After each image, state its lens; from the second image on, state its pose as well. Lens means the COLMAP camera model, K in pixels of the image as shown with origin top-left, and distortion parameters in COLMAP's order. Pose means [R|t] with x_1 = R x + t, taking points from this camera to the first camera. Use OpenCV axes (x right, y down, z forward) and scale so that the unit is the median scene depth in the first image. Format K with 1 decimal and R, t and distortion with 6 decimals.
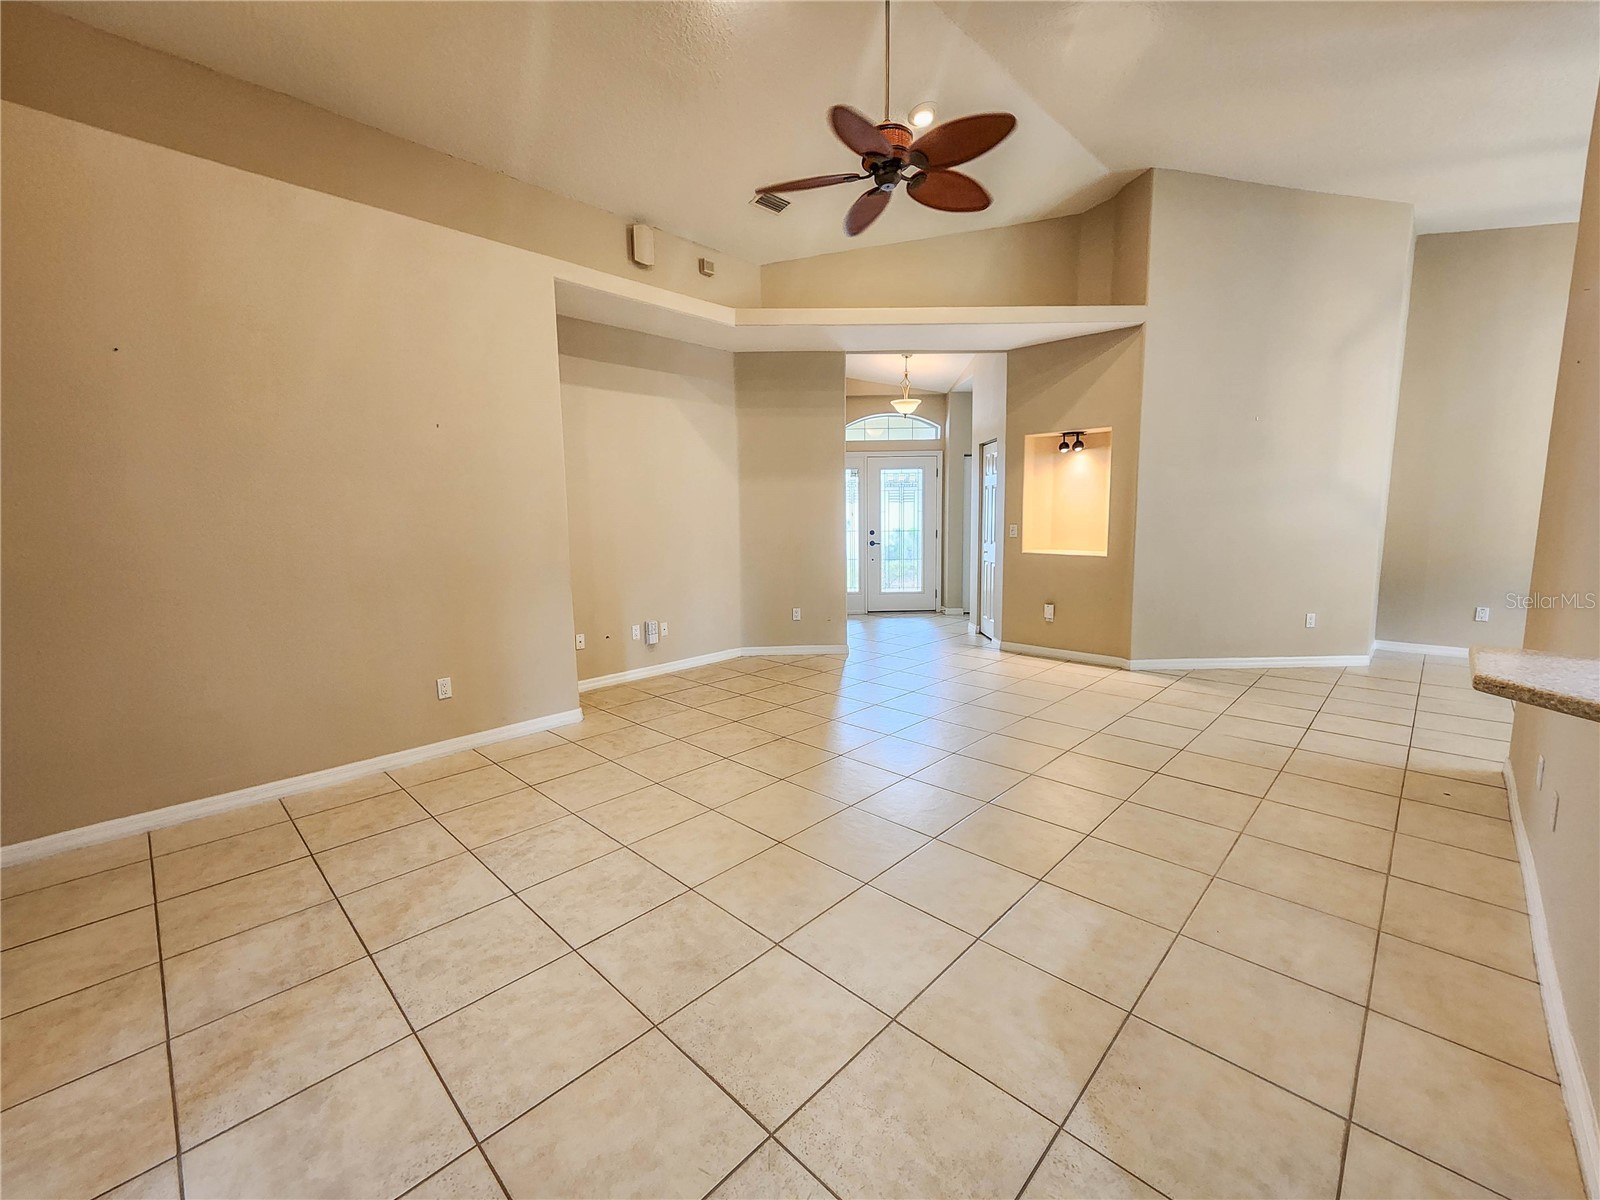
lens RADIAL K [[652.7, 0, 801.3], [0, 652.7, 595.6], [0, 0, 1]] dist [0.001623, 0.000251]
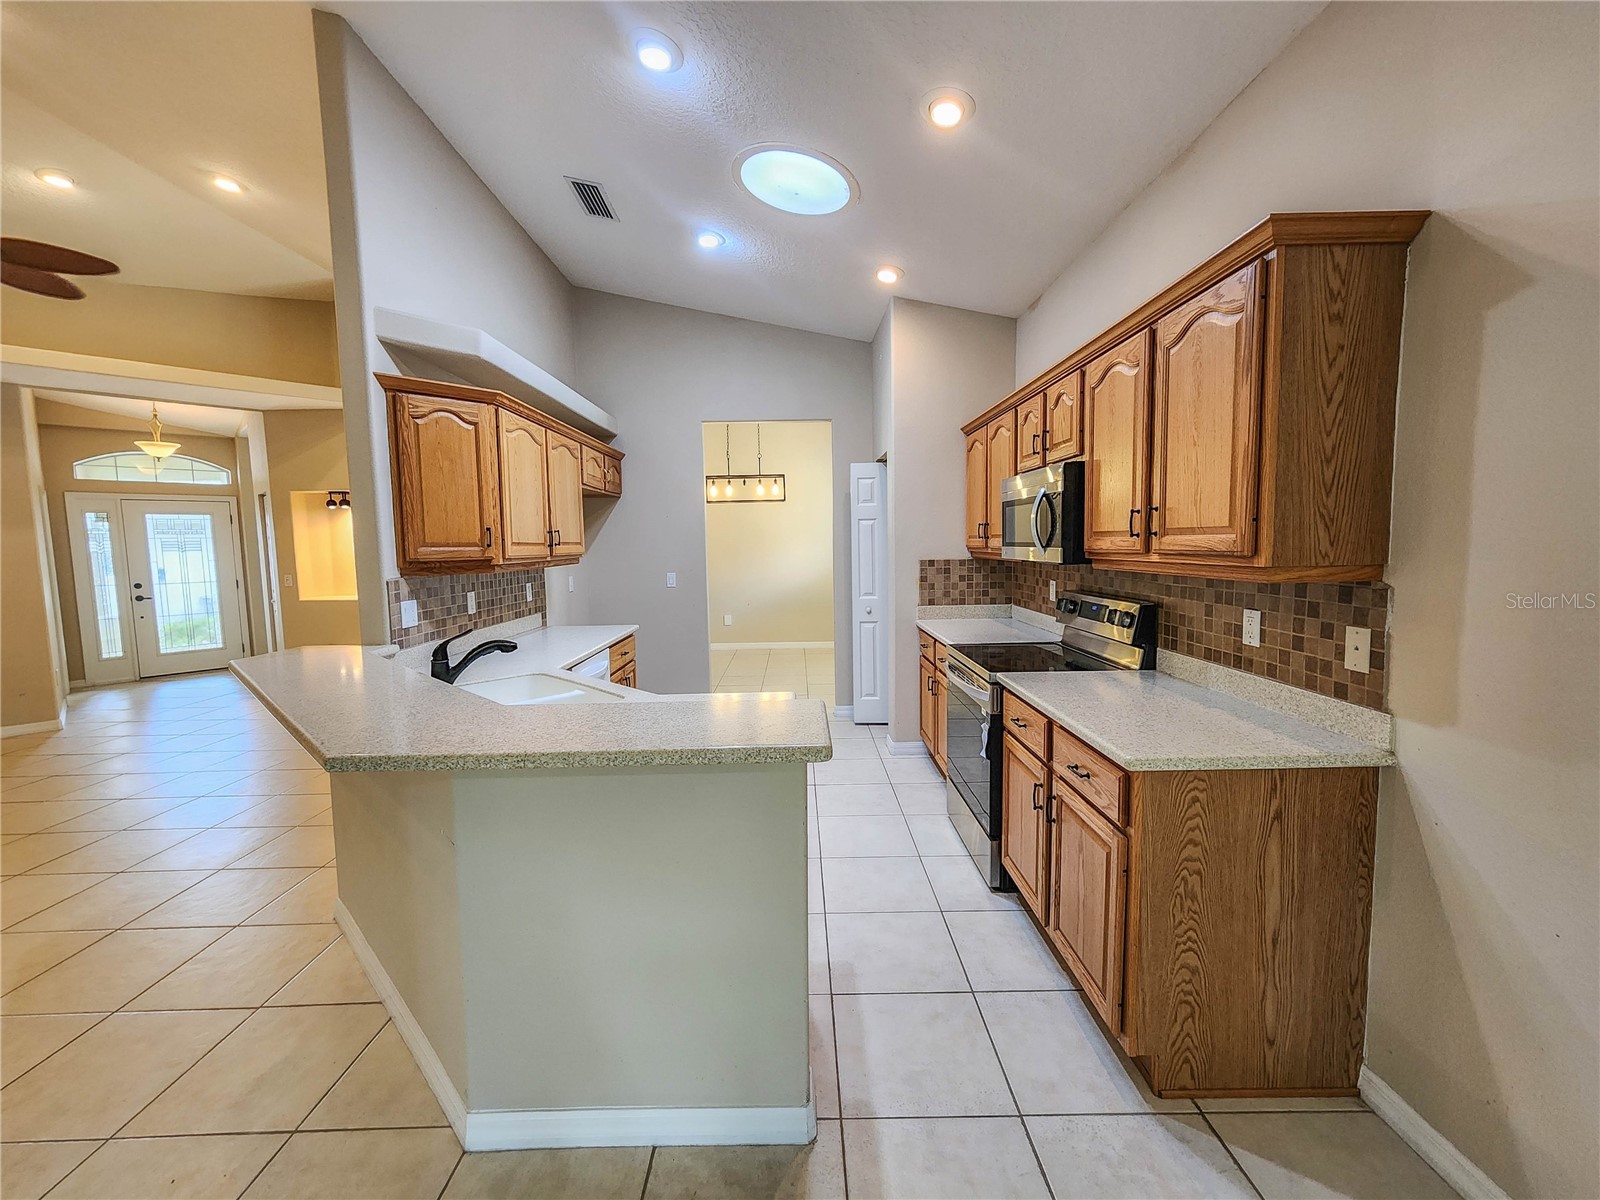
lens RADIAL K [[652.7, 0, 801.3], [0, 652.7, 595.6], [0, 0, 1]] dist [0.001623, 0.000251]
pose [[0.715960, -0.055371, 0.695942, 0.135575], [0.095012, 0.995303, -0.018556, 0.016125], [-0.691646, 0.079408, 0.717858, -0.233594]]
